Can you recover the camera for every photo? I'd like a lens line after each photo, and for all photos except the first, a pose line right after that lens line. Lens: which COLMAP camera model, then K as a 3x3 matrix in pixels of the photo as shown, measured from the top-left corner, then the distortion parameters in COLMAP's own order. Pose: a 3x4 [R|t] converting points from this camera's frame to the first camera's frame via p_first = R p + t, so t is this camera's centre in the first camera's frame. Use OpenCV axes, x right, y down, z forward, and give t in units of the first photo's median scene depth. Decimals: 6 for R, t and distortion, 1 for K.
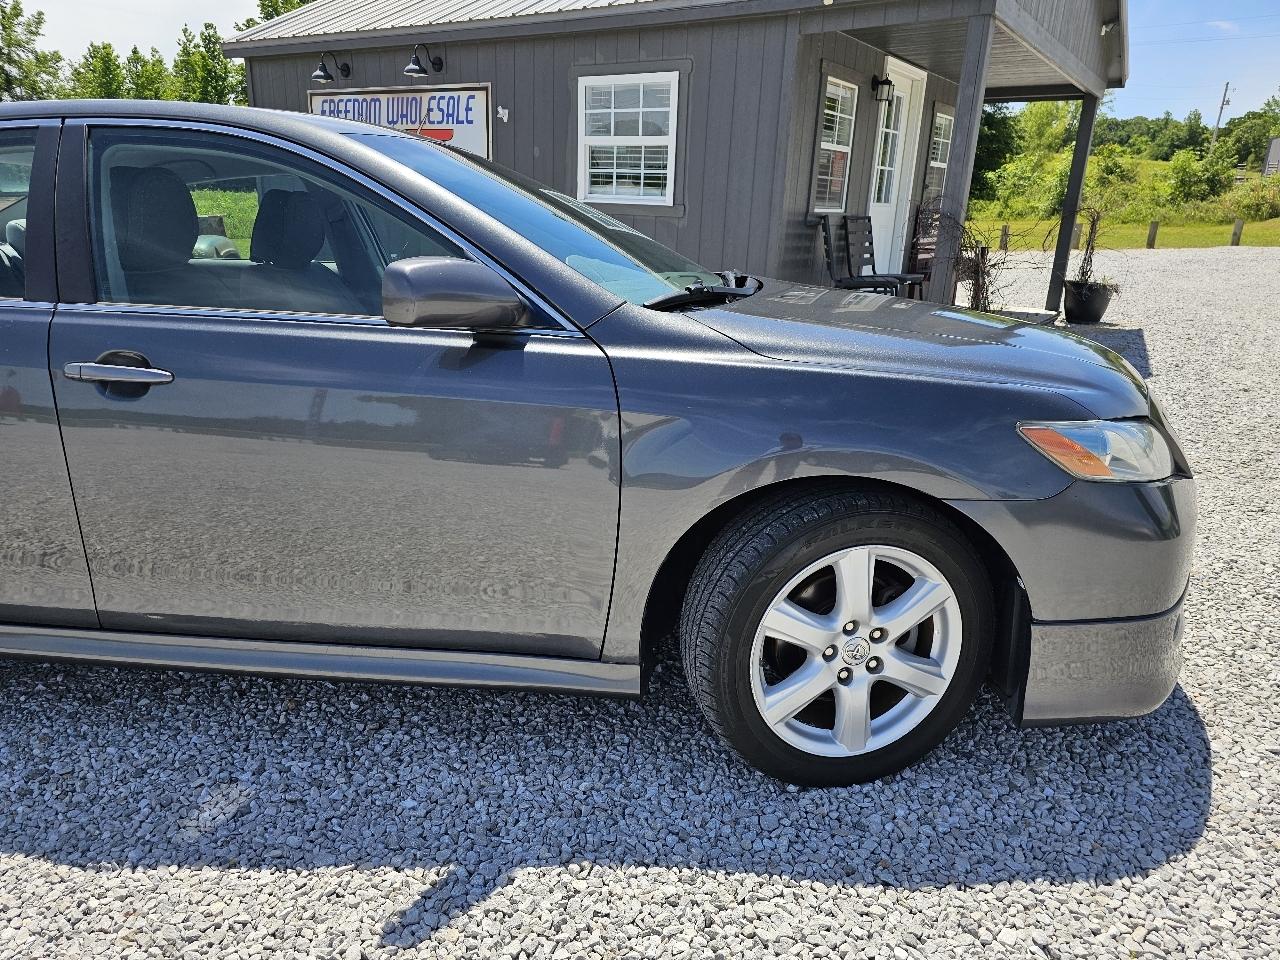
lens RADIAL K [[839.7, 0, 638.2], [0, 839.7, 486.8], [0, 0, 1]] dist [0.033006, -0.030133]
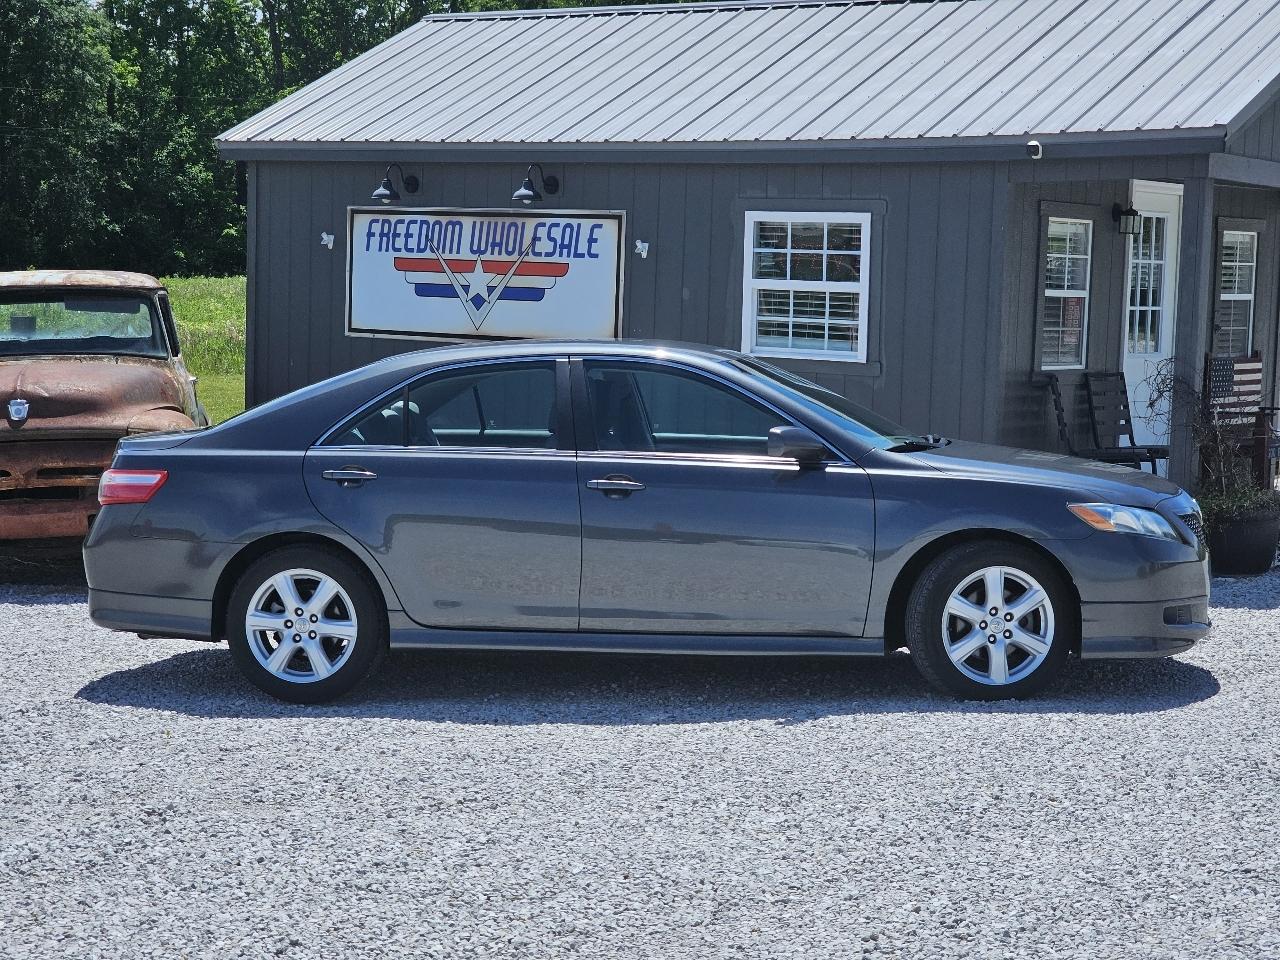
lens RADIAL K [[2300.9, 0, 639.6], [0, 2300.9, 480.2], [0, 0, 1]] dist [-0.050590, 0.000000]
pose [[0.999343, -0.004993, -0.035910, -0.093807], [-0.003733, 0.971035, -0.238907, 0.289936], [0.036063, 0.238884, 0.970378, -1.073534]]
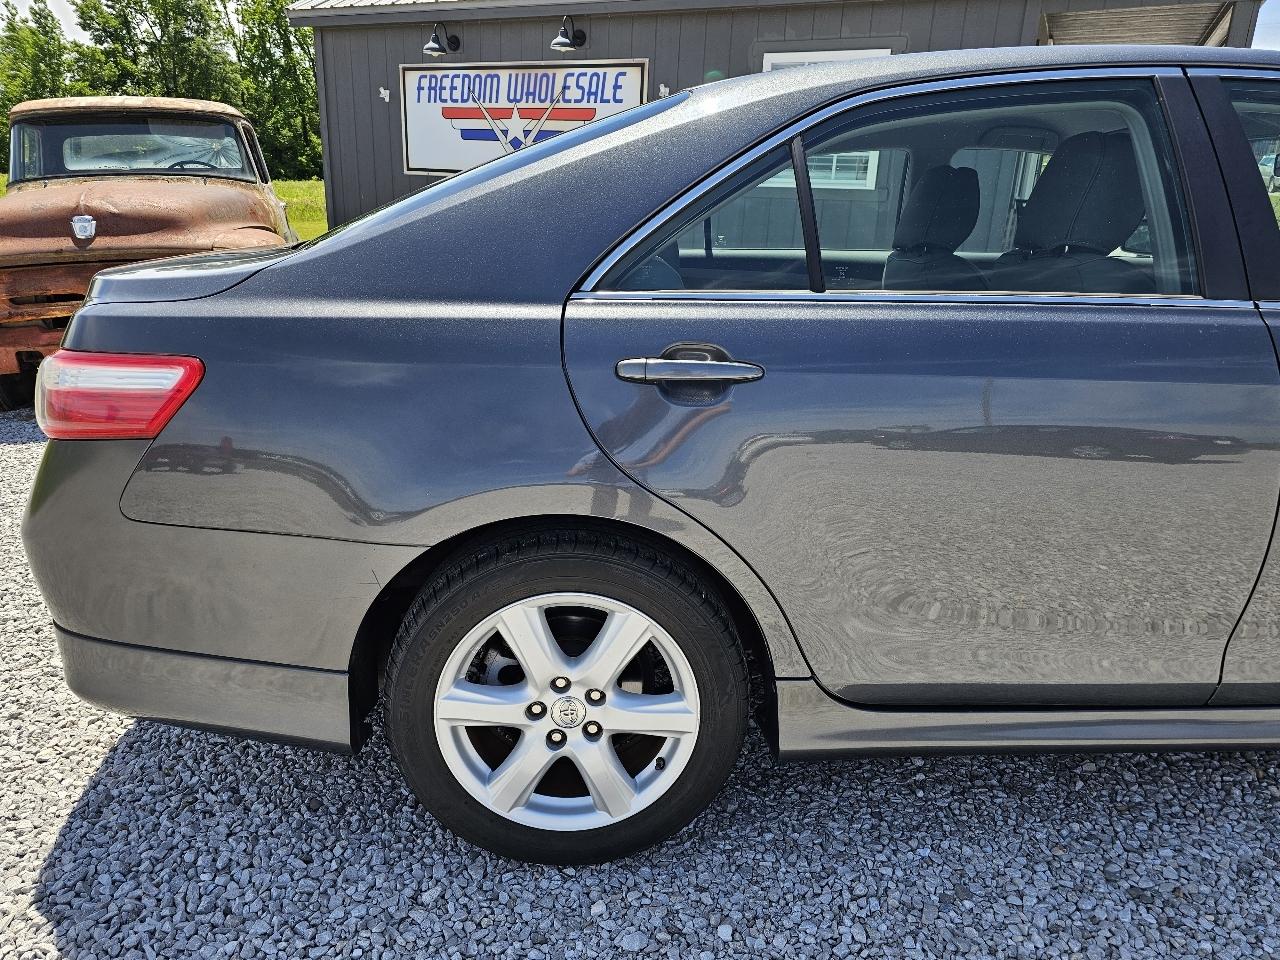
lens RADIAL K [[839.7, 0, 633.5], [0, 839.7, 479.5], [0, 0, 1]] dist [0.033006, -0.030133]
pose [[0.990257, -0.045344, 0.131660, -0.361320], [0.044675, 0.998969, 0.008036, -0.023207], [-0.131889, -0.002076, 0.991262, 0.081028]]
